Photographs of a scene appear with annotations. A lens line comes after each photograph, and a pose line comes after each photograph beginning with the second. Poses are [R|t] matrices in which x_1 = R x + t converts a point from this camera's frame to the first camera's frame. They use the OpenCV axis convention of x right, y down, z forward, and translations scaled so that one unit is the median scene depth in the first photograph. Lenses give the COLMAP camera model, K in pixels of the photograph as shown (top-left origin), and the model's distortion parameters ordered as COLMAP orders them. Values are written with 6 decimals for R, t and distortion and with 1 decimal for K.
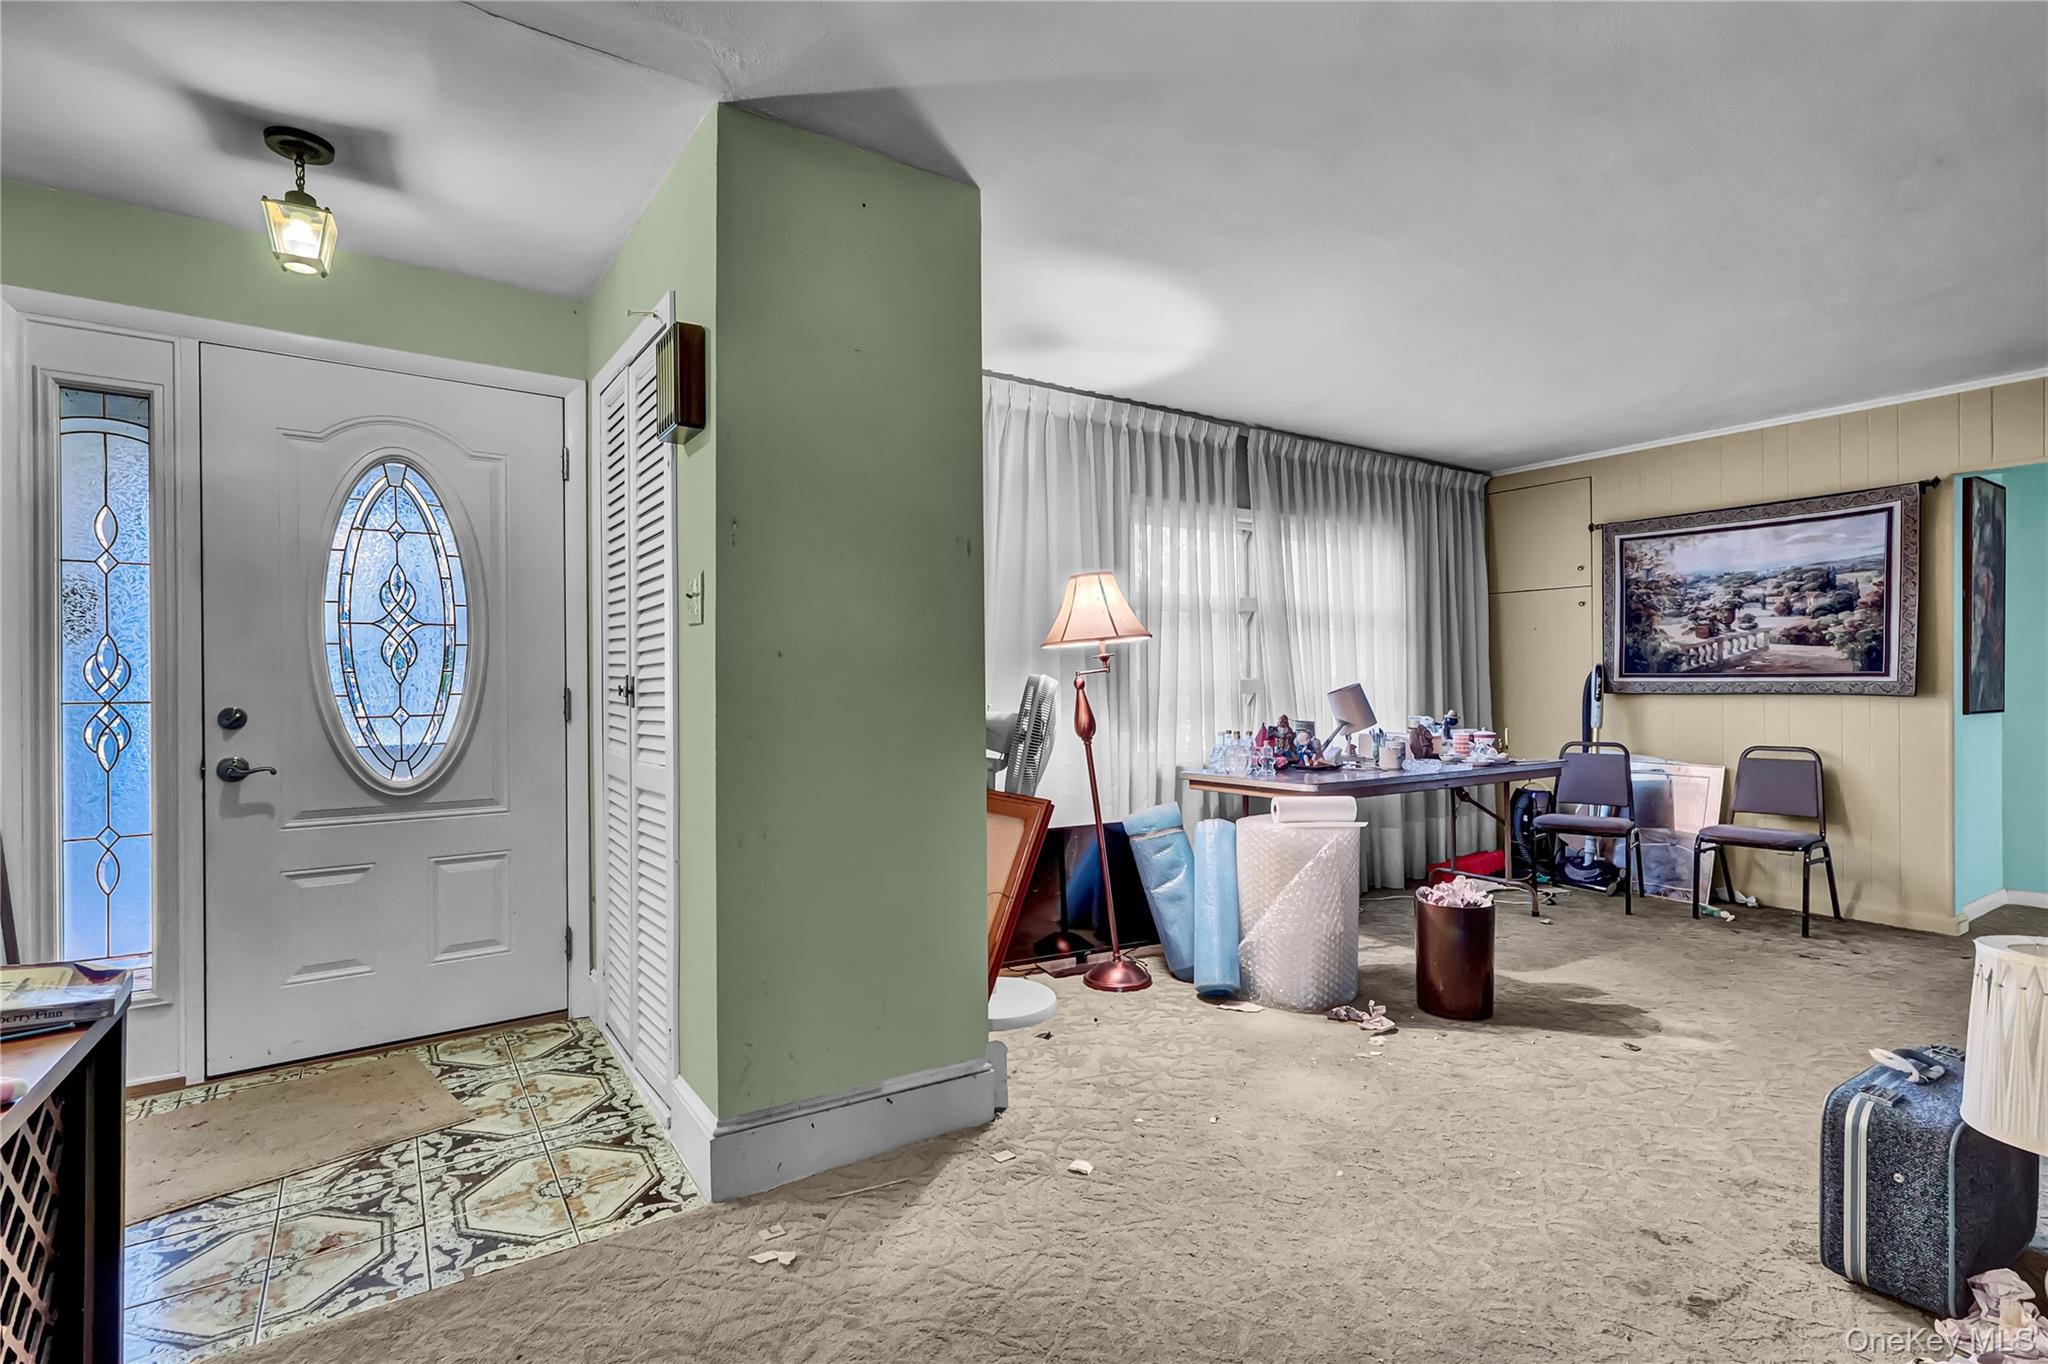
lens RADIAL K [[955.6, 0, 1017.2], [0, 955.6, 685.9], [0, 0, 1]] dist [0.001330, 0.000330]
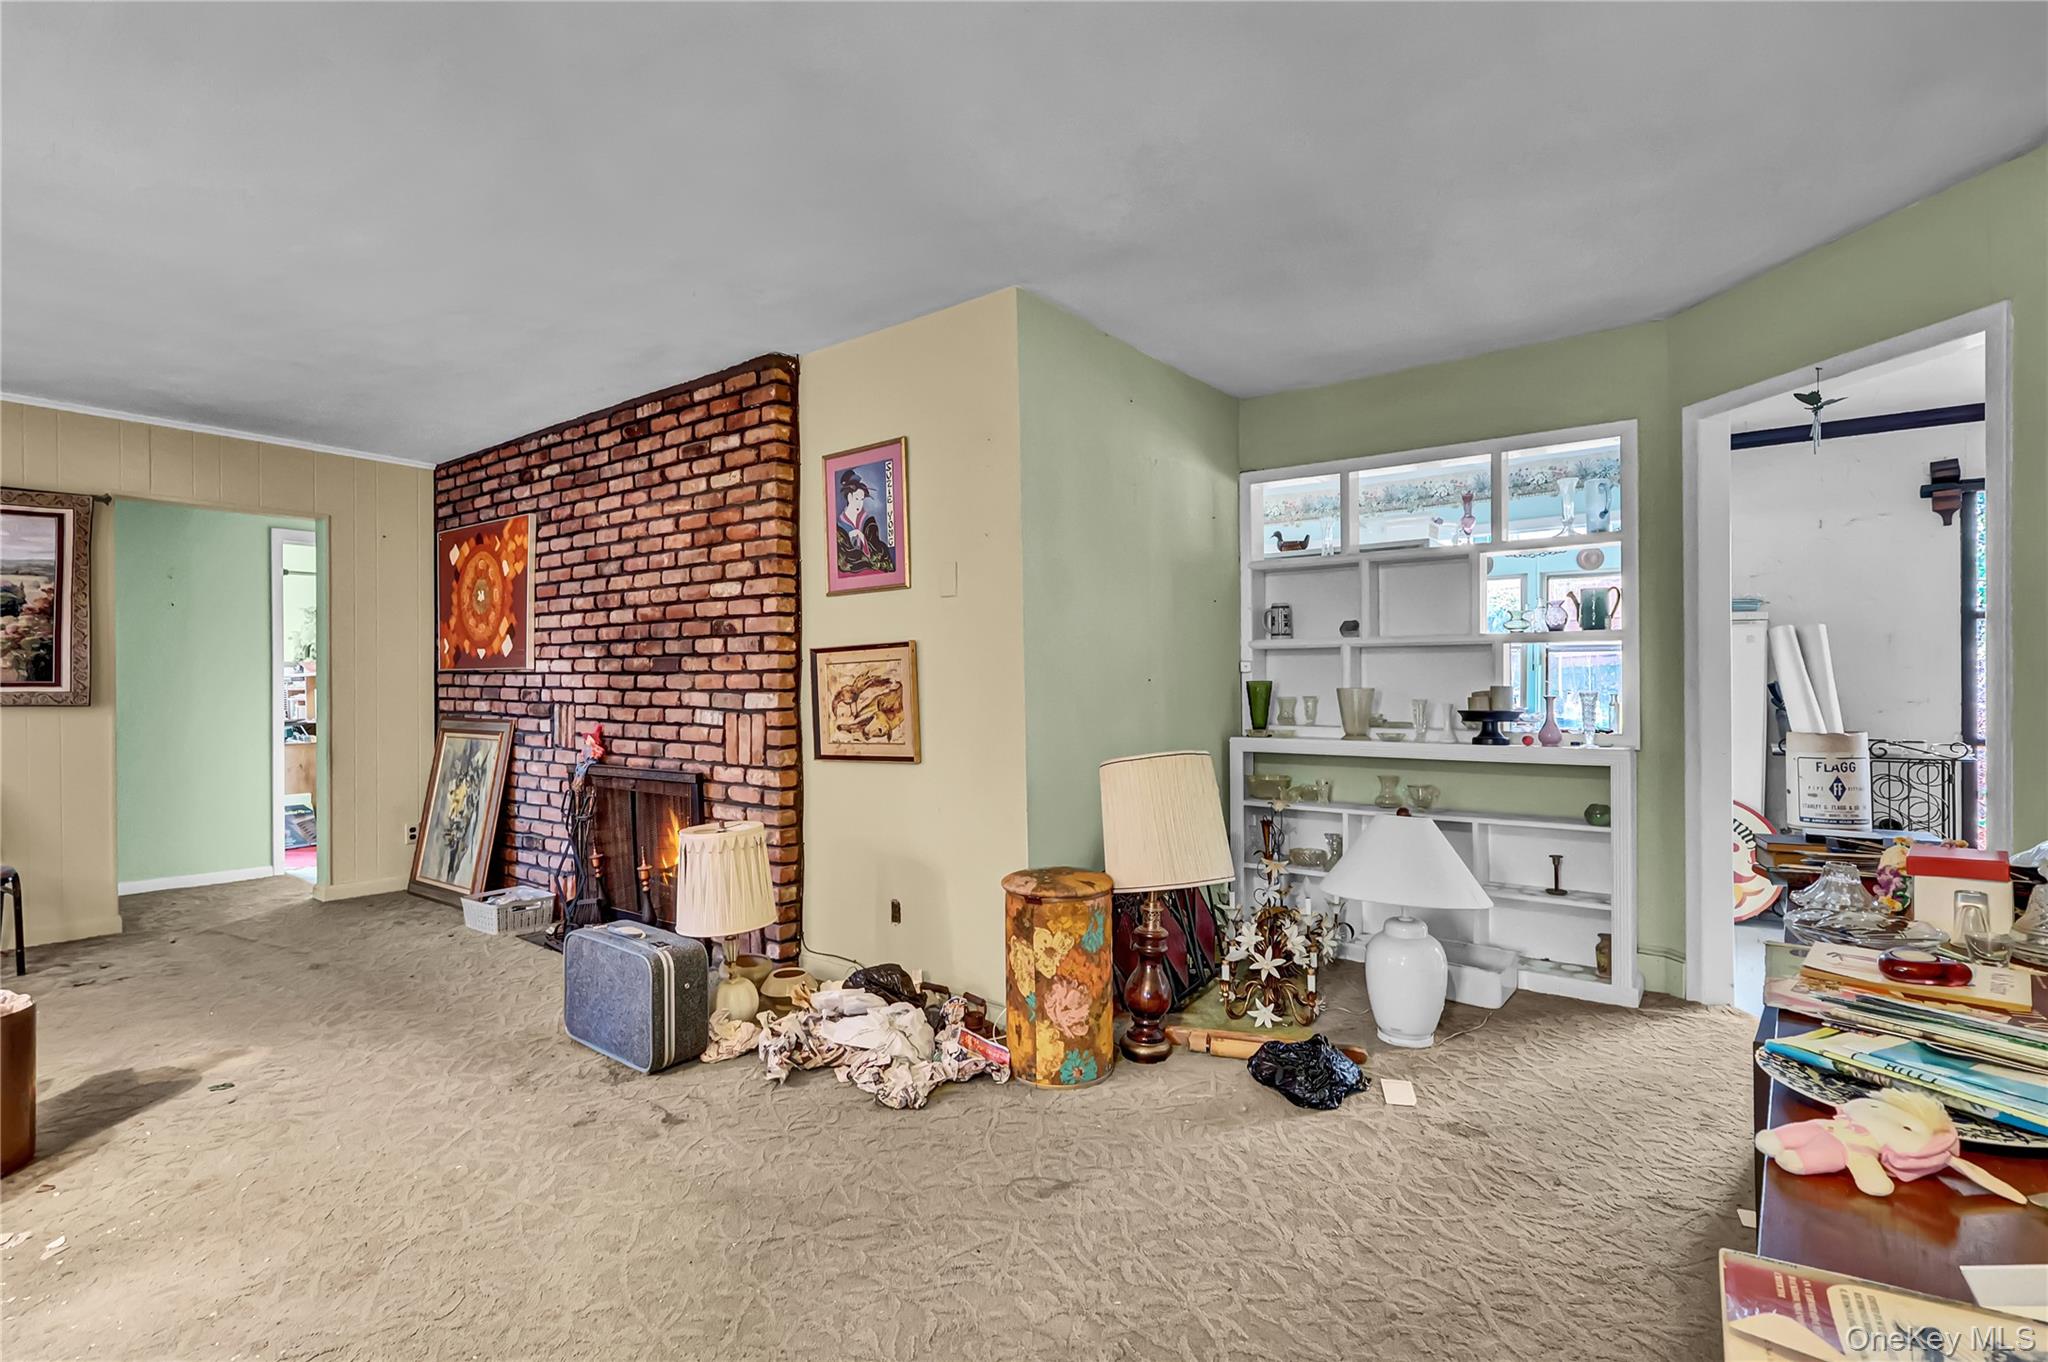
lens RADIAL K [[950.7, 0, 1026.4], [0, 950.7, 687.8], [0, 0, 1]] dist [-0.000136, 0.001175]
pose [[-0.323874, -0.003057, 0.946095, -0.306004], [0.009432, 0.999935, 0.006459, -0.005091], [-0.946053, 0.011016, -0.323824, 0.353144]]
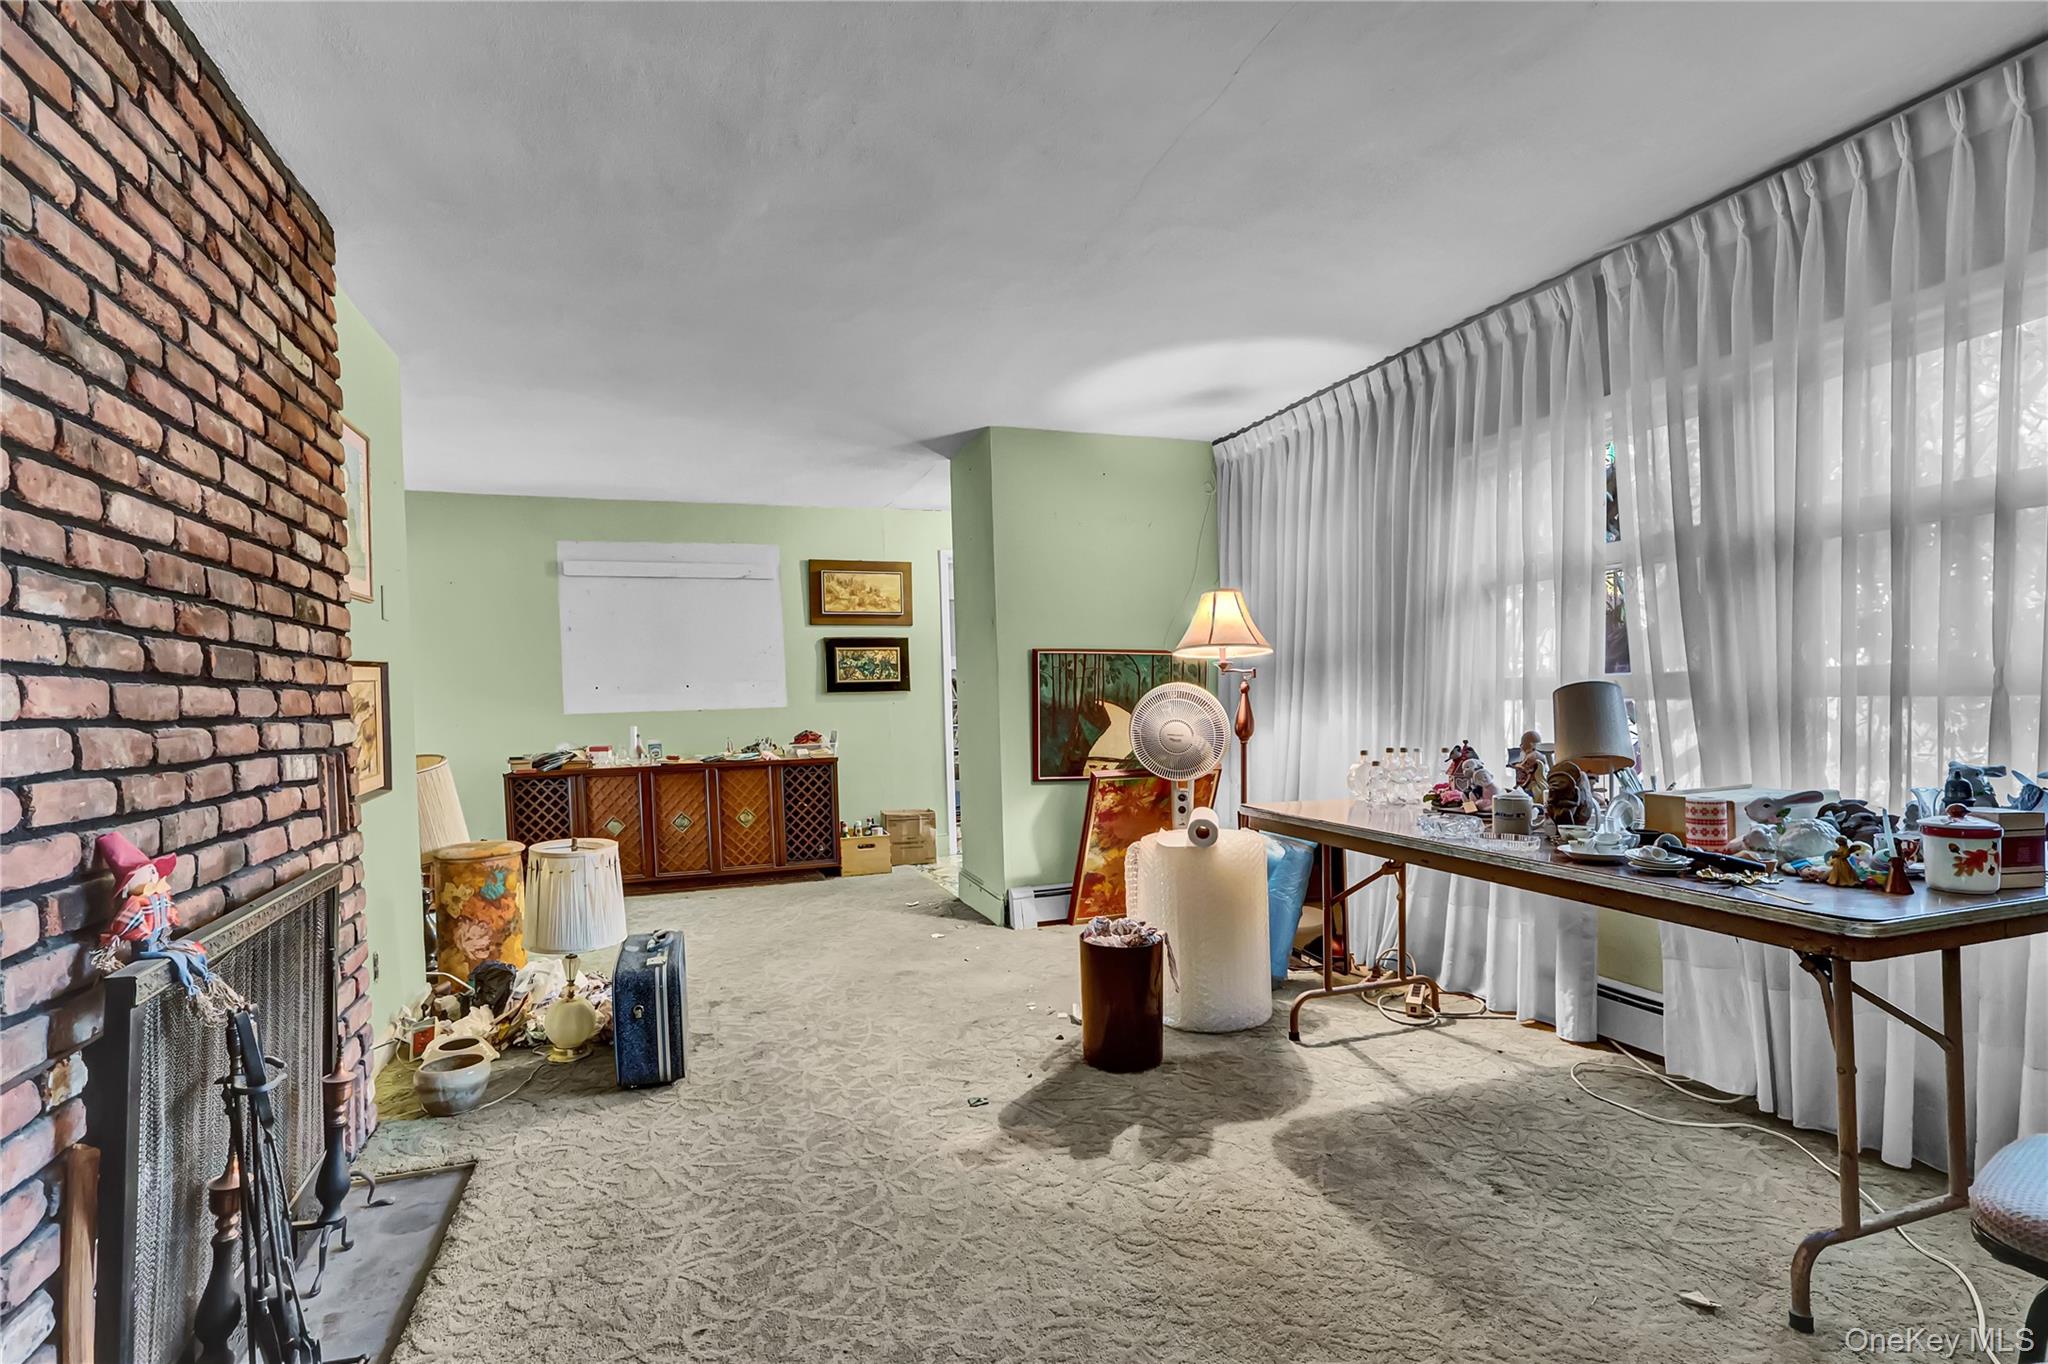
lens RADIAL K [[949.3, 0, 1028.4], [0, 949.3, 675.1], [0, 0, 1]] dist [-0.002459, 0.001307]
pose [[-0.235726, -0.010434, -0.971763, 0.951472], [0.025210, 0.999540, -0.016848, -0.004493], [0.971492, -0.028470, -0.235355, 0.803399]]
